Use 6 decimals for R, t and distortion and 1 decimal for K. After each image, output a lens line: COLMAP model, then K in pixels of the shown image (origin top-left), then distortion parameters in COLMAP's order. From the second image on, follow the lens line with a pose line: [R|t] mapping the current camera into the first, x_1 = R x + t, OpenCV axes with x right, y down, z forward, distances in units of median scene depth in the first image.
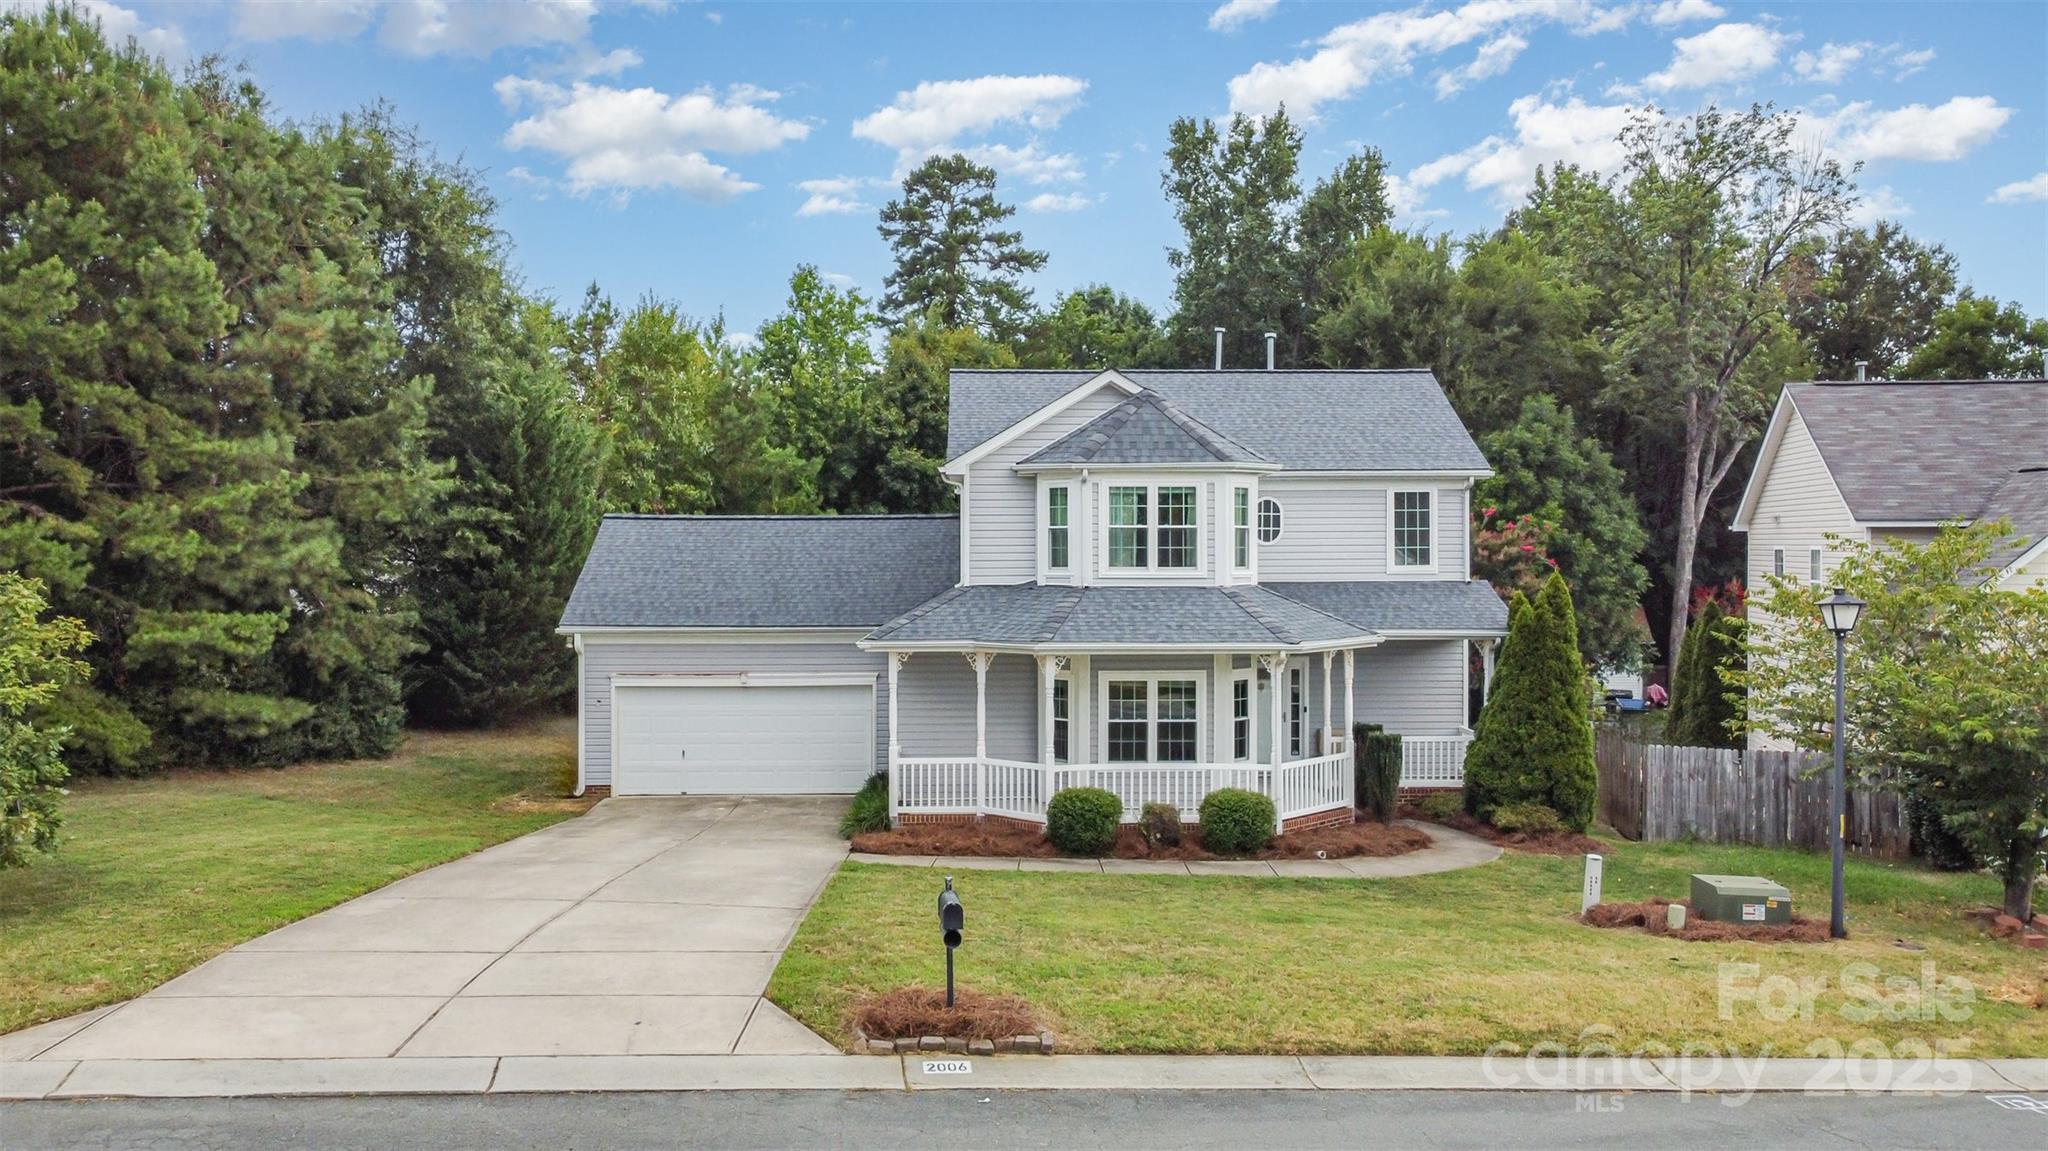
lens RADIAL K [[1541.4, 0, 1024.0], [0, 1541.4, 575.5], [0, 0, 1]] dist [0.006825, -0.008425]
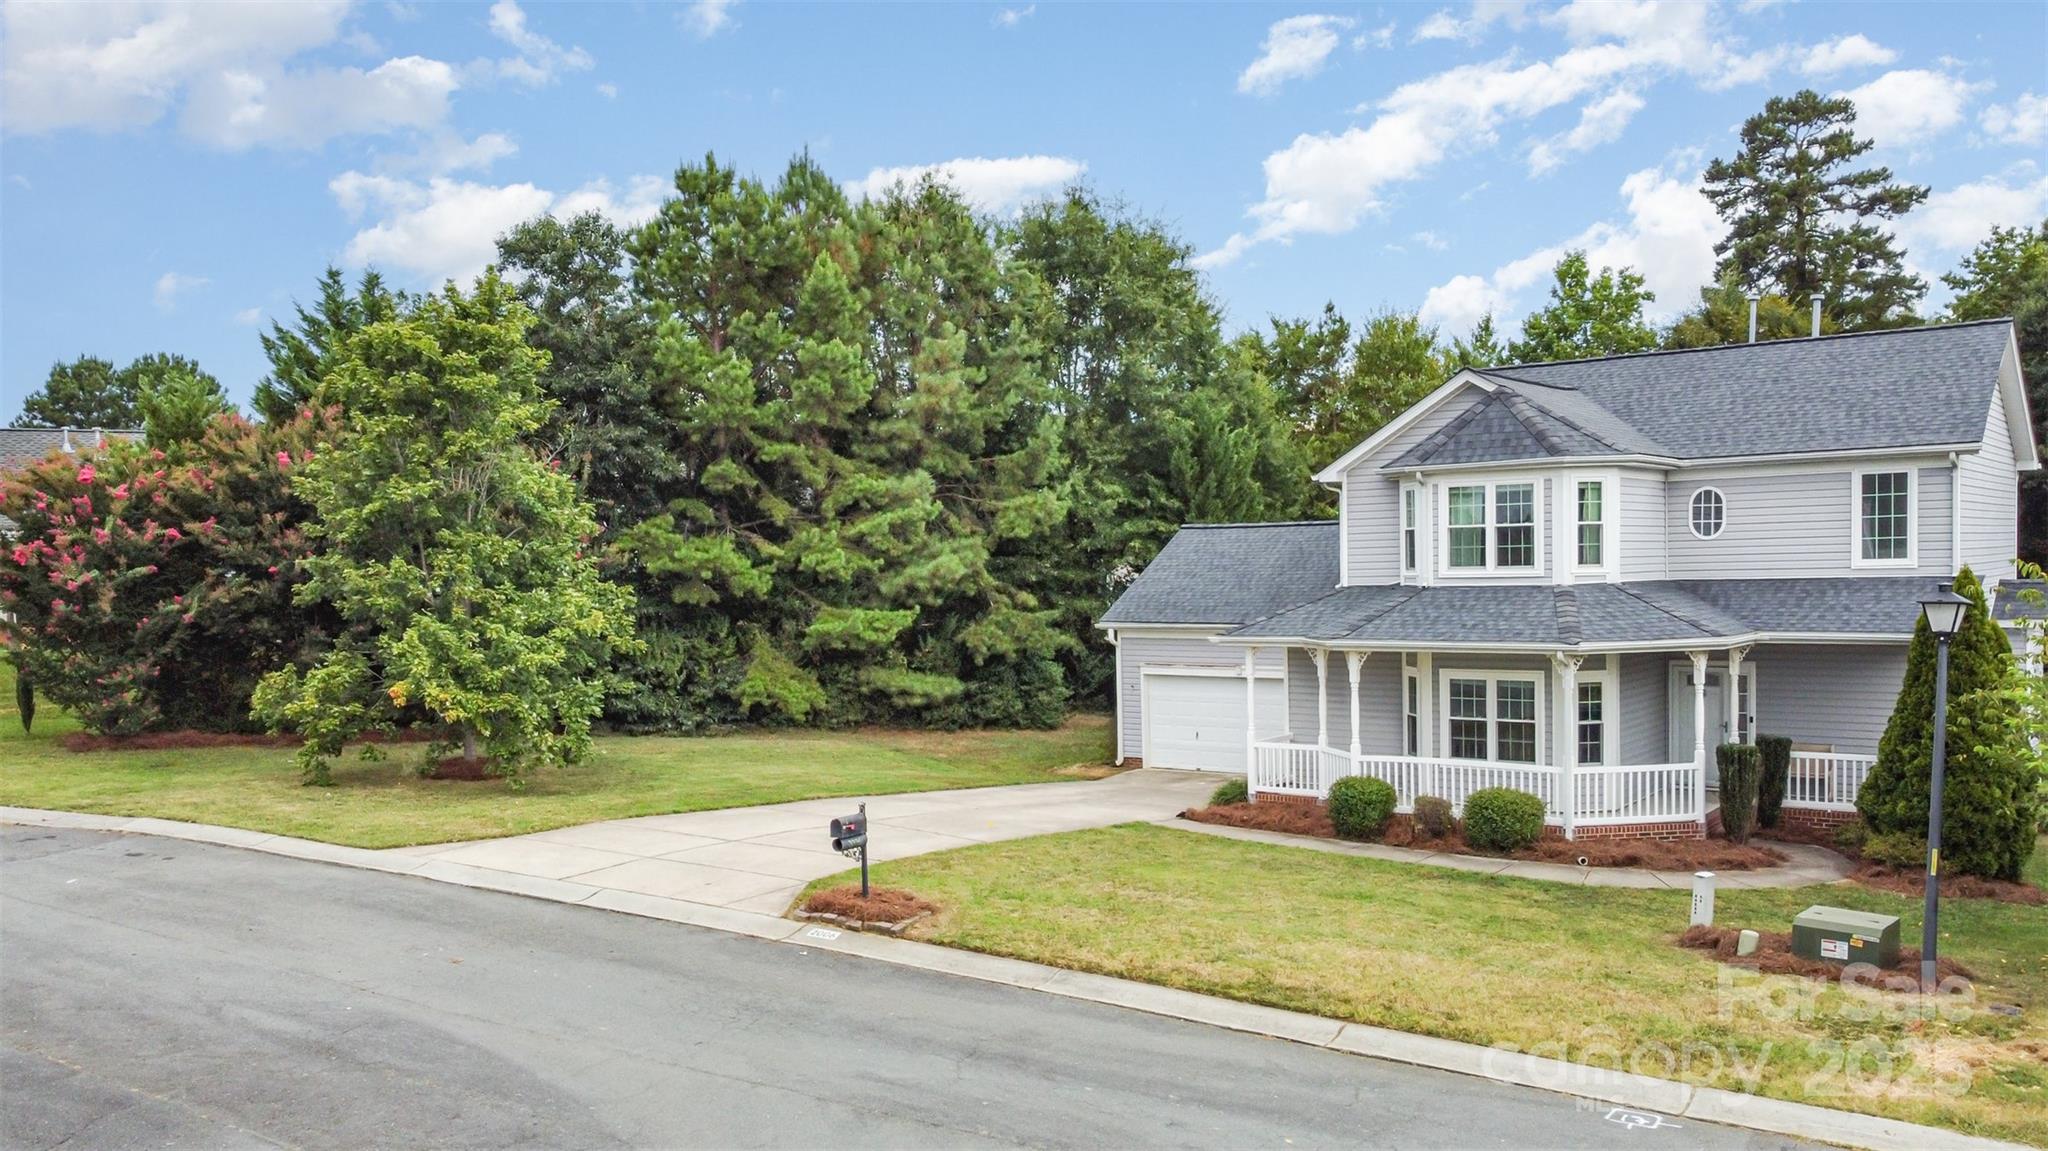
lens RADIAL K [[1606.7, 0, 1025.0], [0, 1606.7, 669.4], [0, 0, 1]] dist [-0.000982, -0.003700]
pose [[0.780935, 0.025645, -0.624086, 0.498227], [0.010760, 0.998456, 0.054493, 0.001214], [0.624520, -0.049271, 0.779453, -0.004033]]
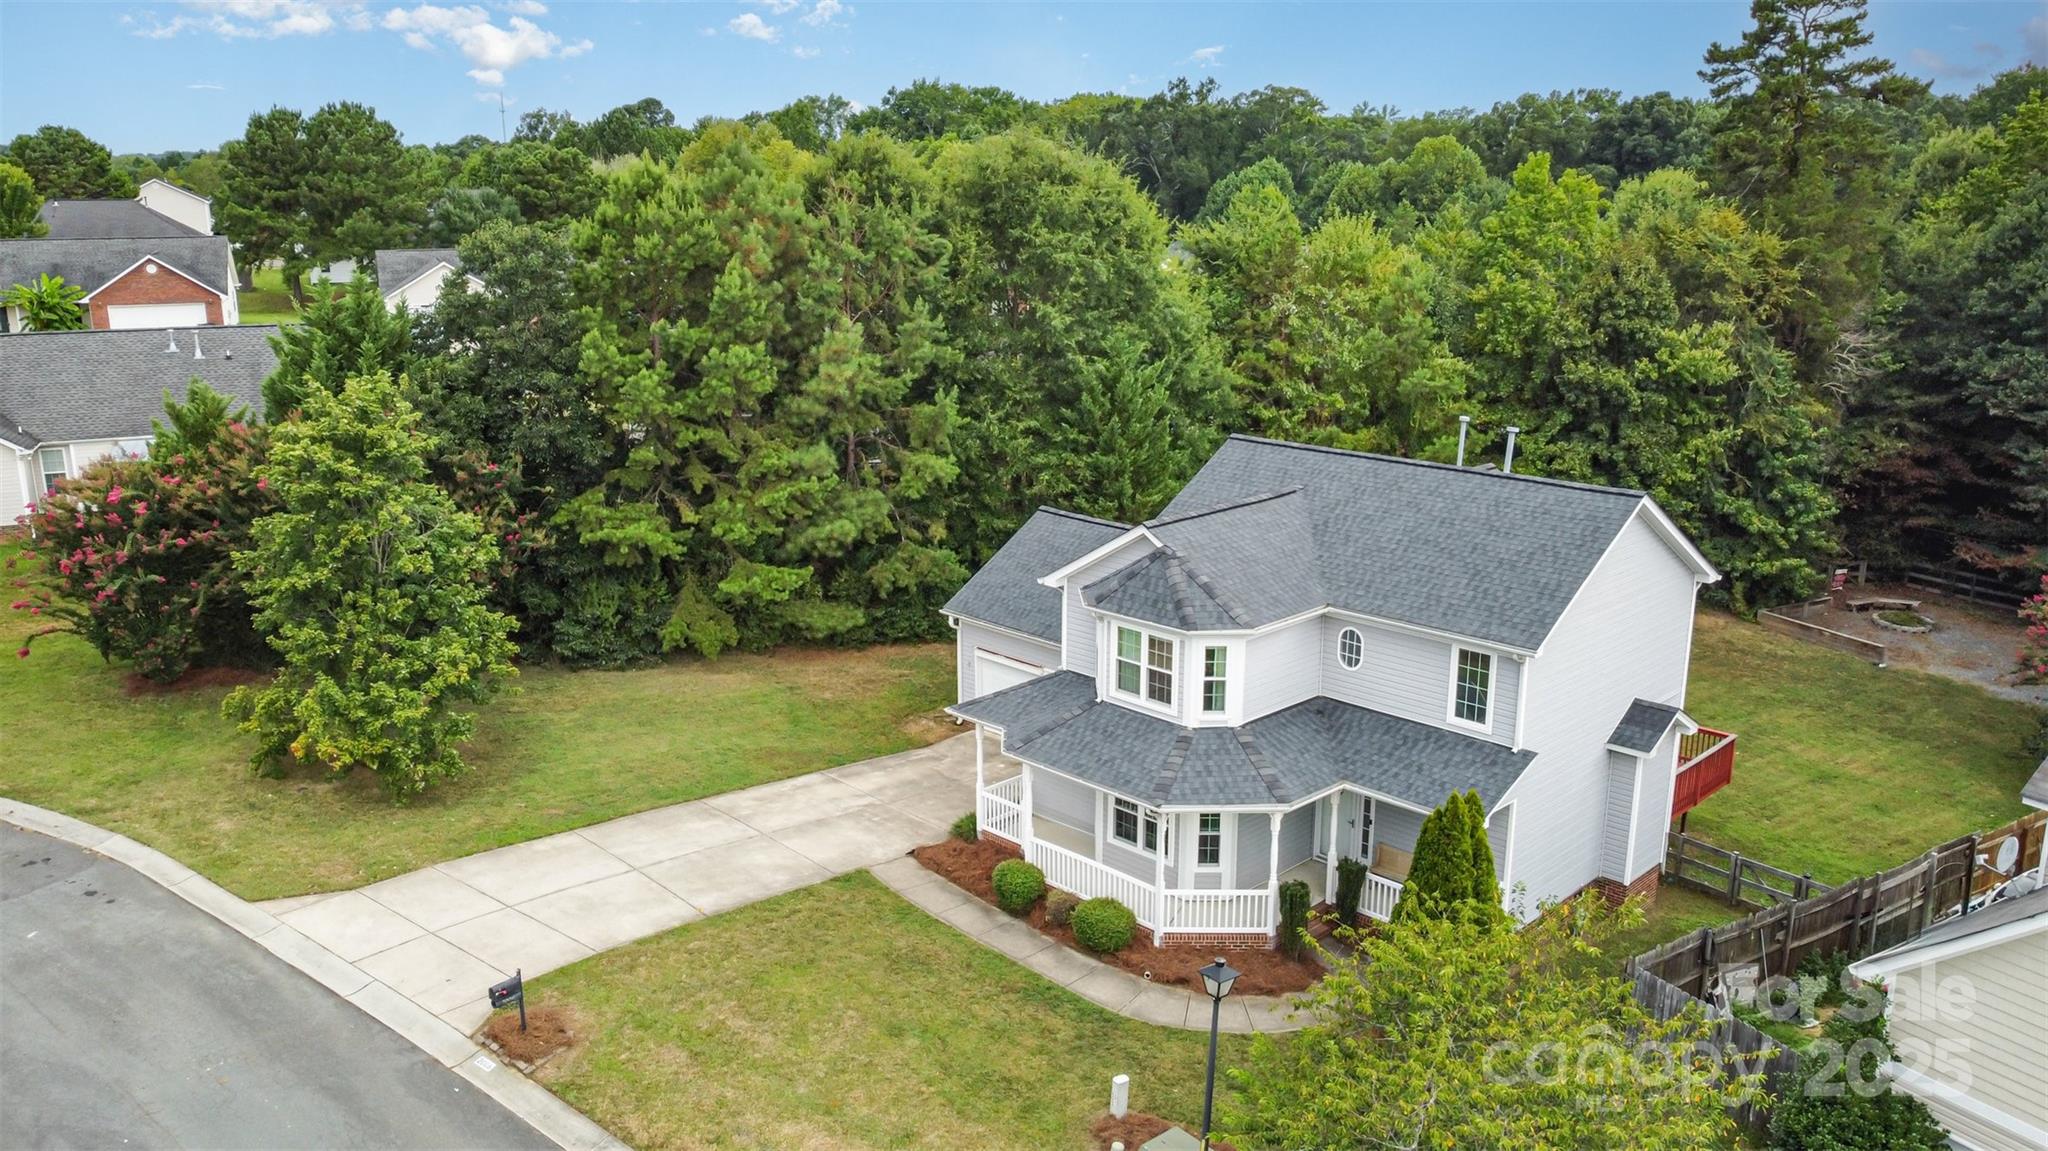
lens RADIAL K [[1541.4, 0, 1024.0], [0, 1541.4, 575.5], [0, 0, 1]] dist [0.006825, -0.008425]
pose [[0.686040, 0.181100, -0.704664, 0.849688], [-0.013330, 0.971492, 0.236698, -0.381135], [0.727442, -0.152990, 0.668897, 0.139515]]
